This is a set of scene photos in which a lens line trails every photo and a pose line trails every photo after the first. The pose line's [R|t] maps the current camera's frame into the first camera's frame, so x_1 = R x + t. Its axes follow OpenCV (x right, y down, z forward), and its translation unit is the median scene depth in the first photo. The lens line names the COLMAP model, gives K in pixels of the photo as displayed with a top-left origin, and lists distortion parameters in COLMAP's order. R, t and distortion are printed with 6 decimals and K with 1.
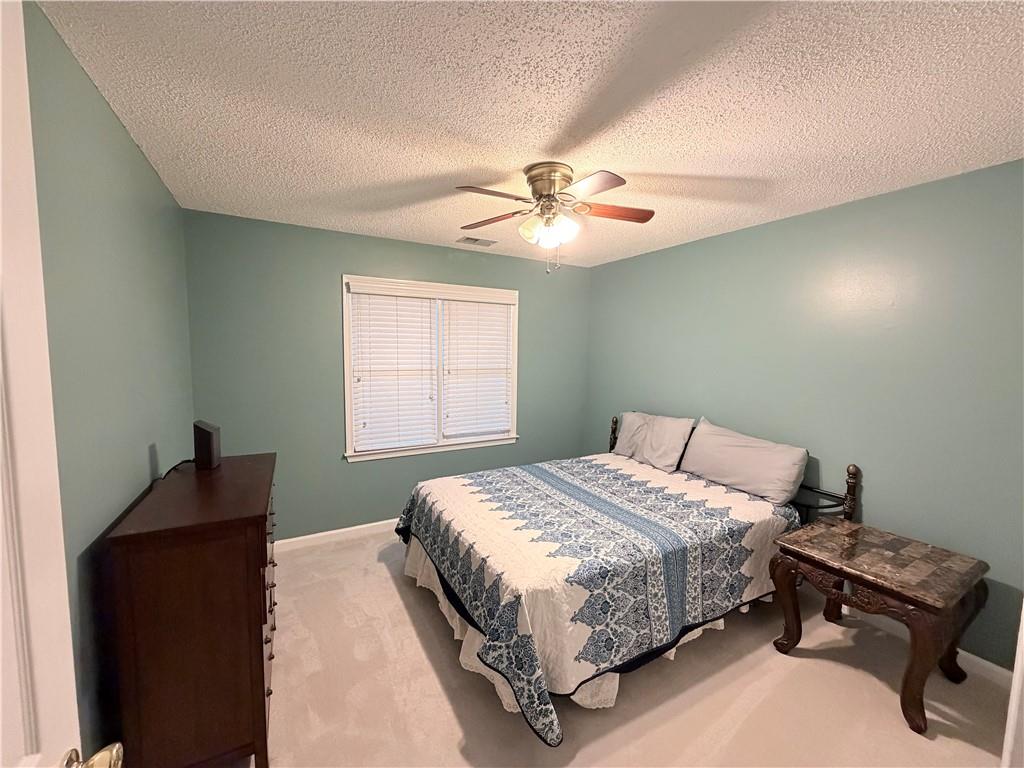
lens RADIAL K [[408.3, 0, 509.9], [0, 408.3, 384.6], [0, 0, 1]] dist [-0.000323, -0.000027]
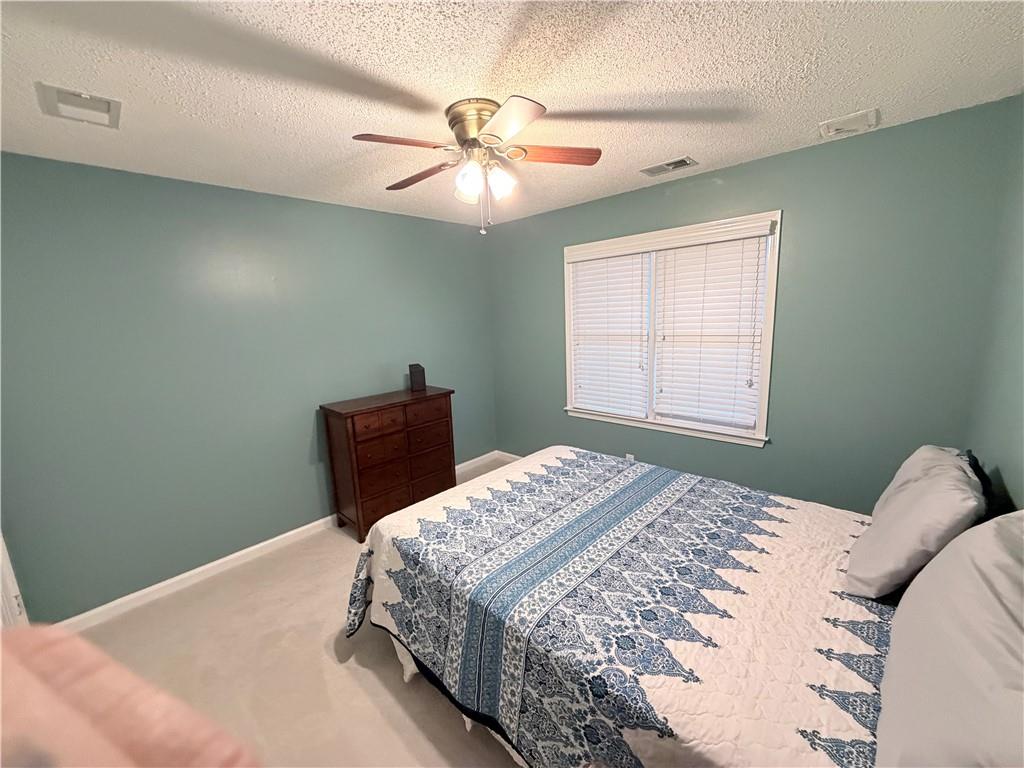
lens RADIAL K [[408.3, 0, 509.9], [0, 408.3, 384.6], [0, 0, 1]] dist [-0.000323, -0.000027]
pose [[0.297180, 0.140047, -0.944495, 0.694492], [-0.029901, 0.990065, 0.137395, -0.052679], [0.954353, -0.012589, 0.298415, 0.560917]]
